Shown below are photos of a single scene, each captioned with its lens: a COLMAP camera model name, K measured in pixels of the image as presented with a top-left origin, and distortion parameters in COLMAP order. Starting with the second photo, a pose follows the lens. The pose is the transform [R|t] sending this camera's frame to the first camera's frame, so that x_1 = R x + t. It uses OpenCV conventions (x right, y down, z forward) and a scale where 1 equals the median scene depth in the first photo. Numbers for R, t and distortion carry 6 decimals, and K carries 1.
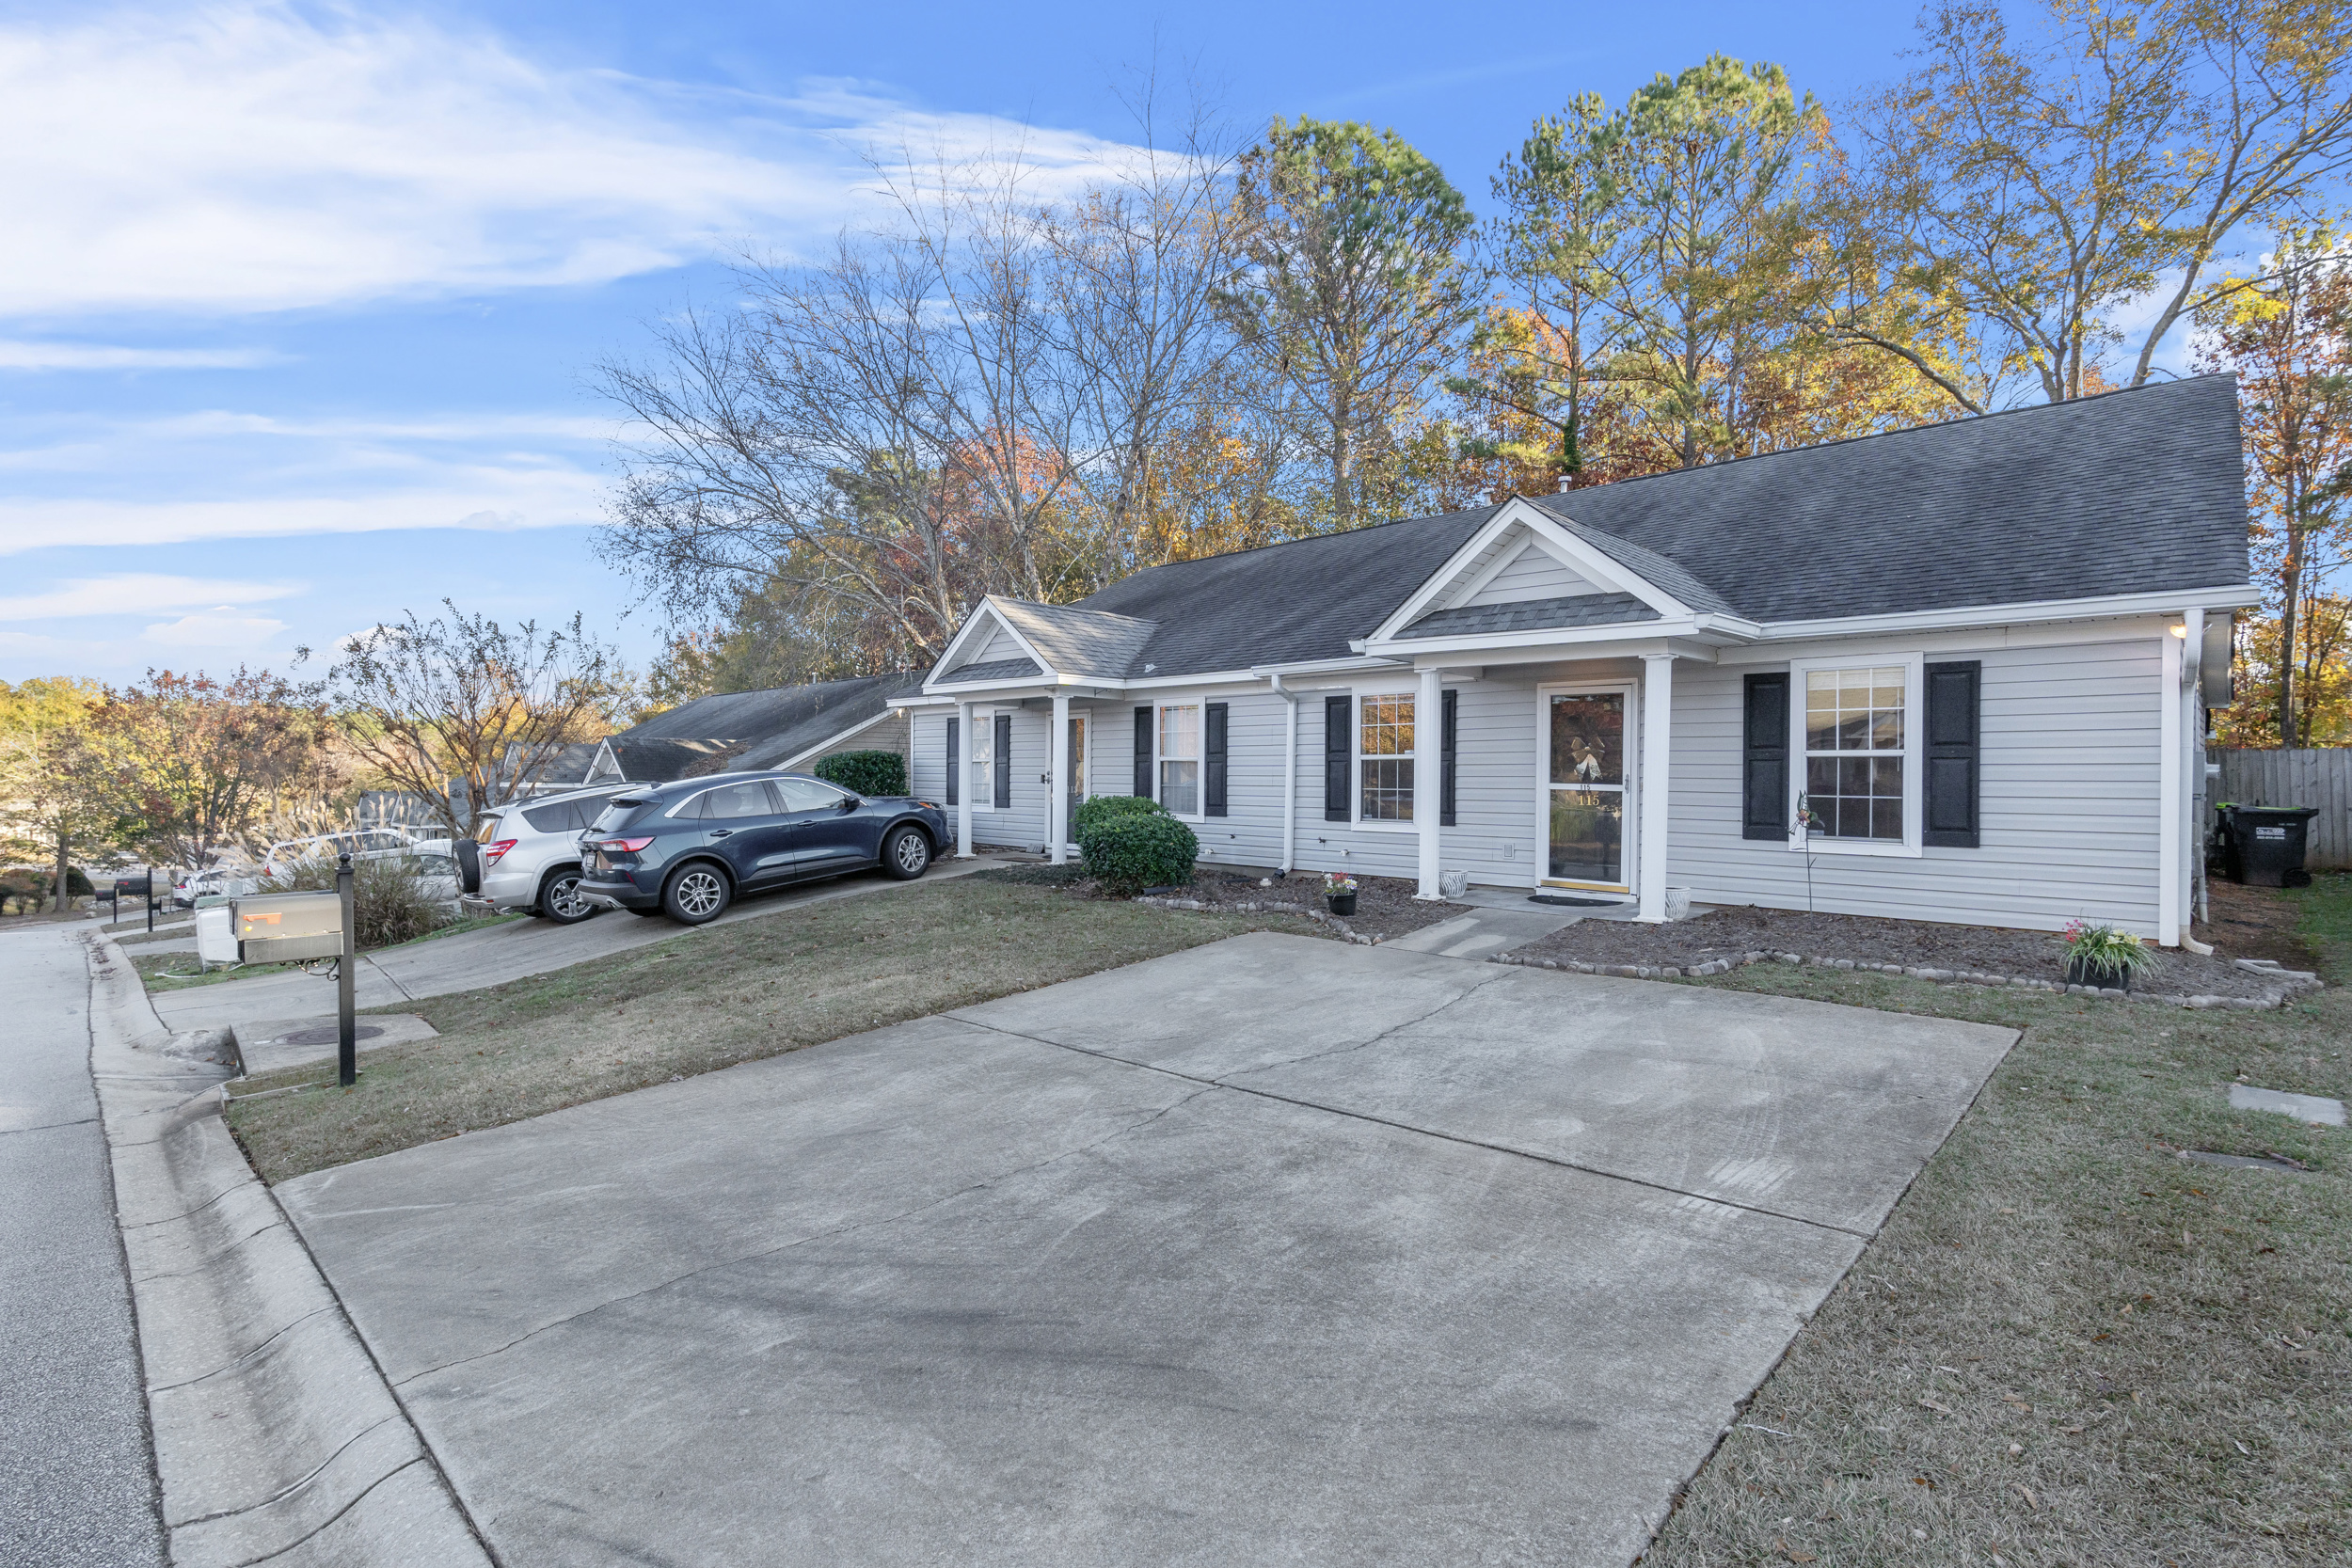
lens RADIAL K [[1088.6, 0, 1176.0], [0, 1088.6, 784.0], [0, 0, 1]] dist [-0.003400, -0.000675]
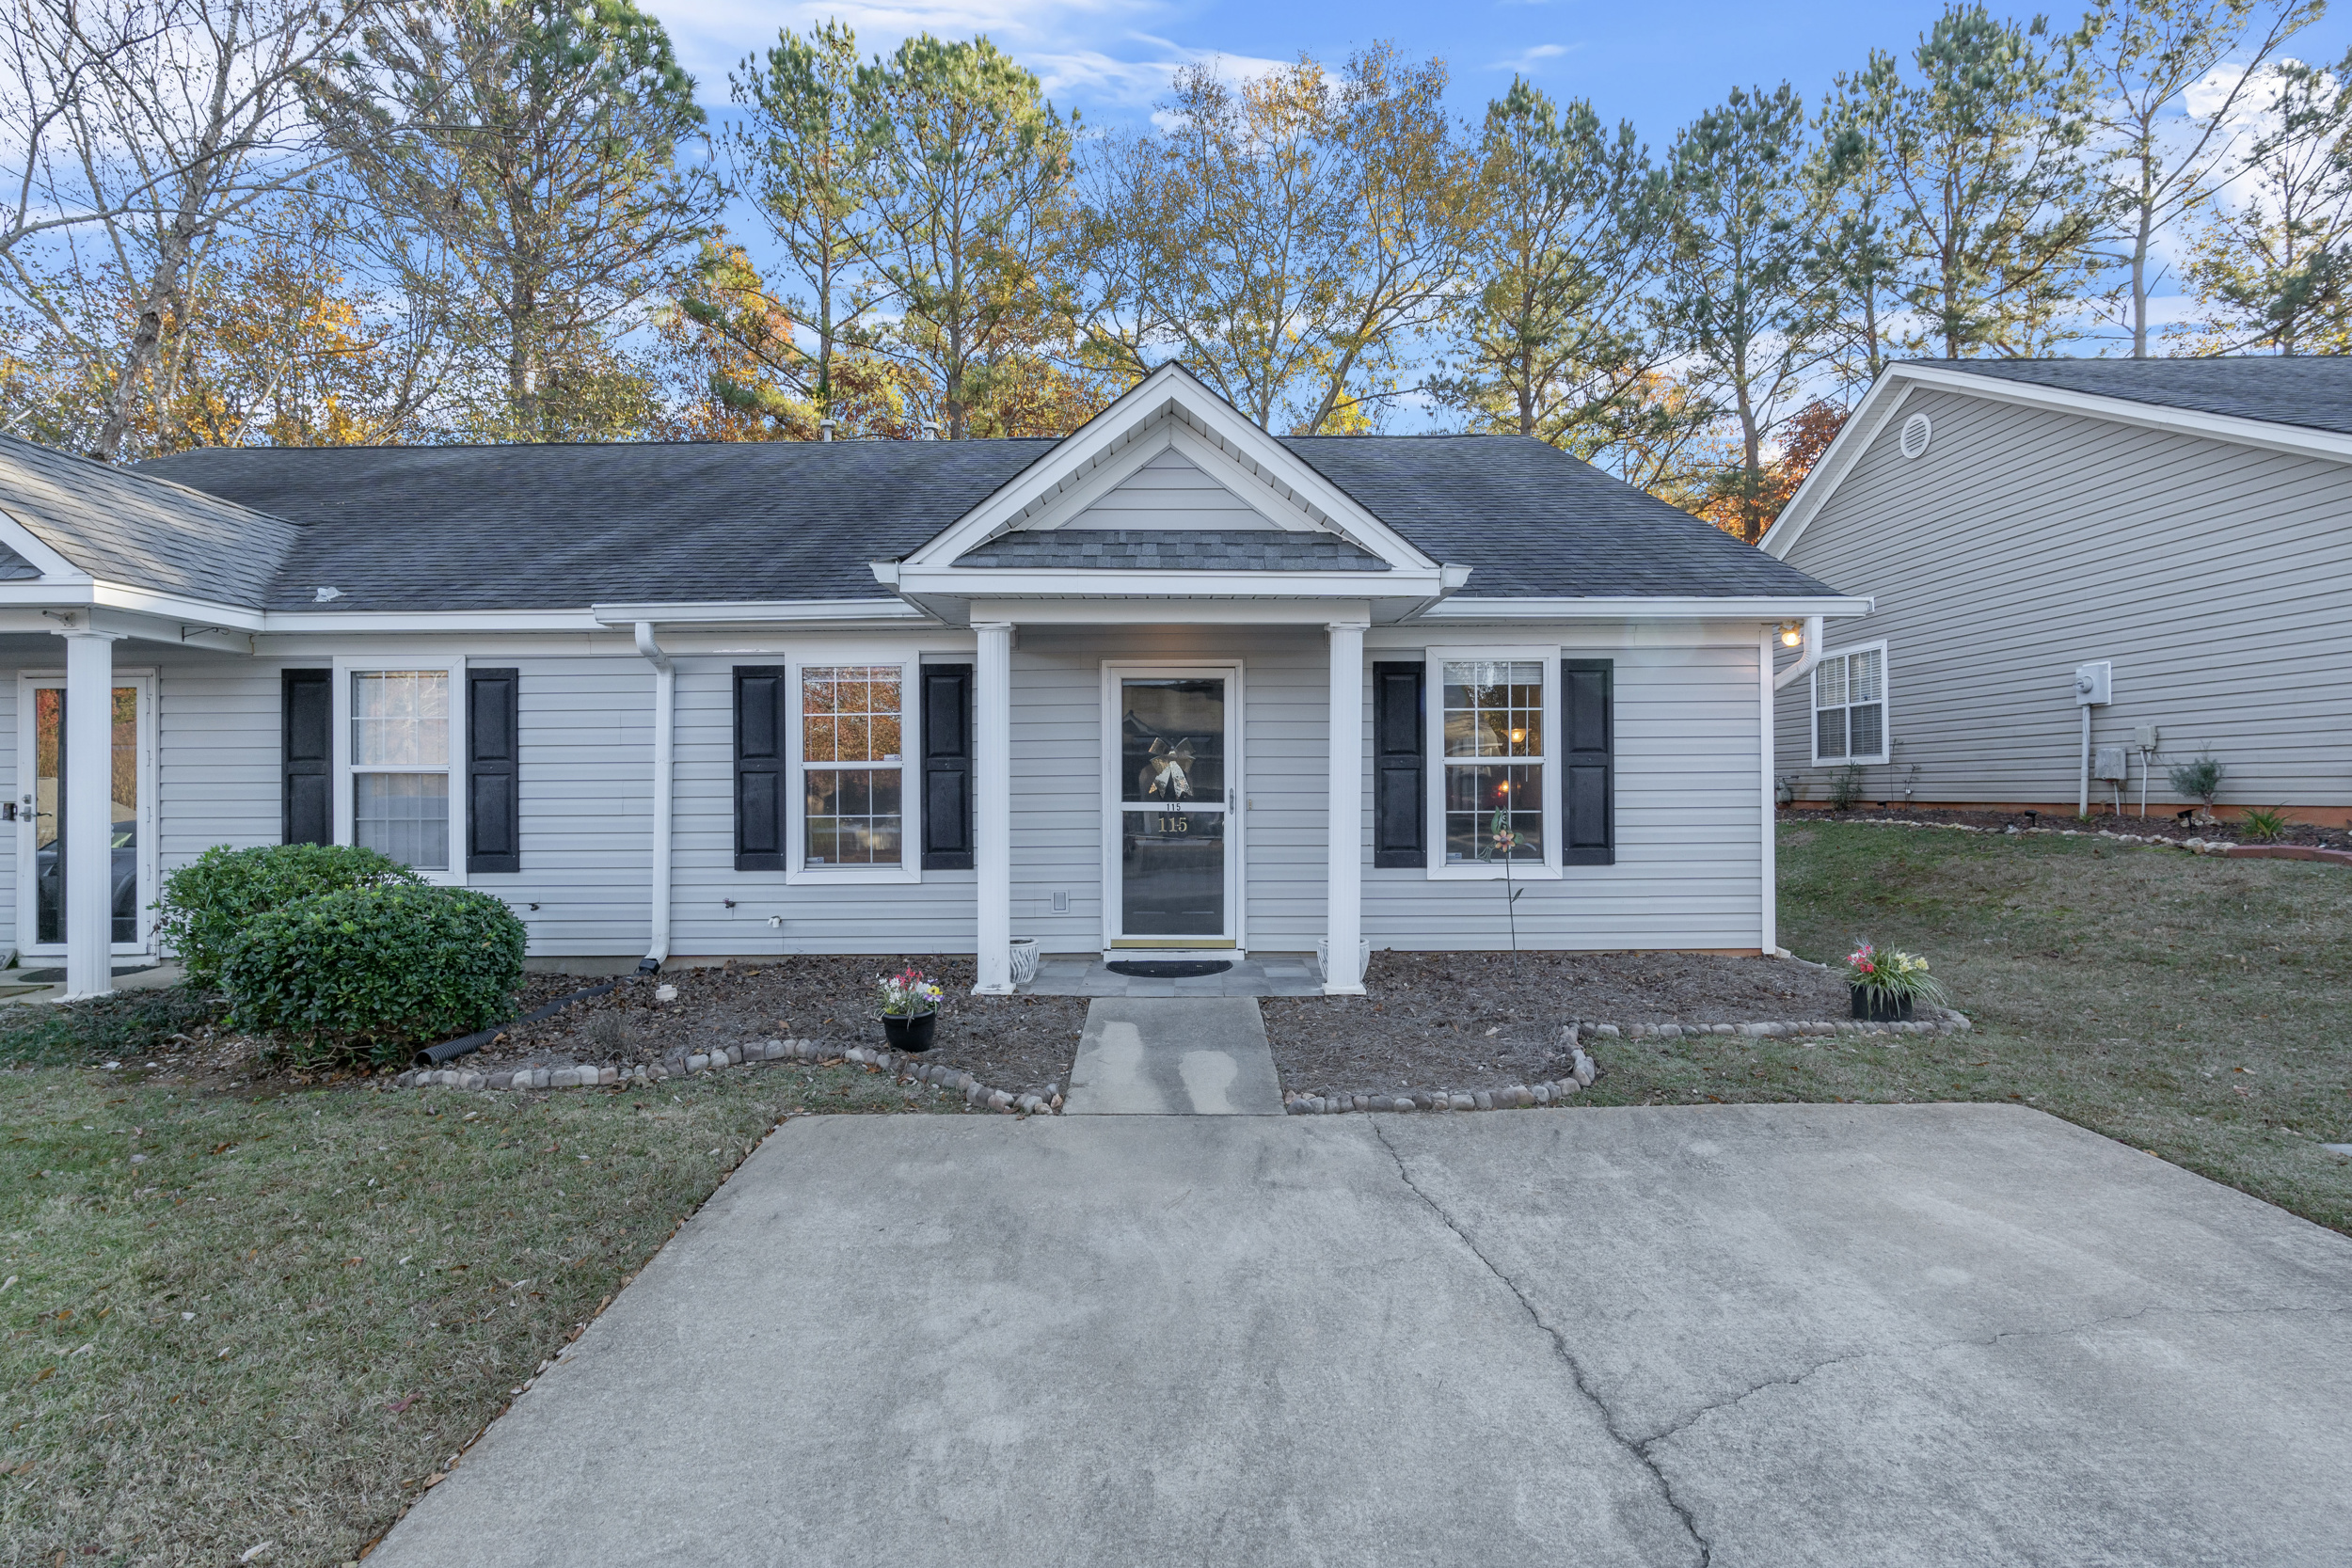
lens RADIAL K [[1088.6, 0, 1176.0], [0, 1088.6, 784.0], [0, 0, 1]] dist [-0.003400, -0.000675]
pose [[0.724973, -0.010484, 0.688698, -0.114693], [0.017512, 0.999841, -0.003214, -0.009254], [-0.688555, 0.014391, 0.725041, 0.444824]]
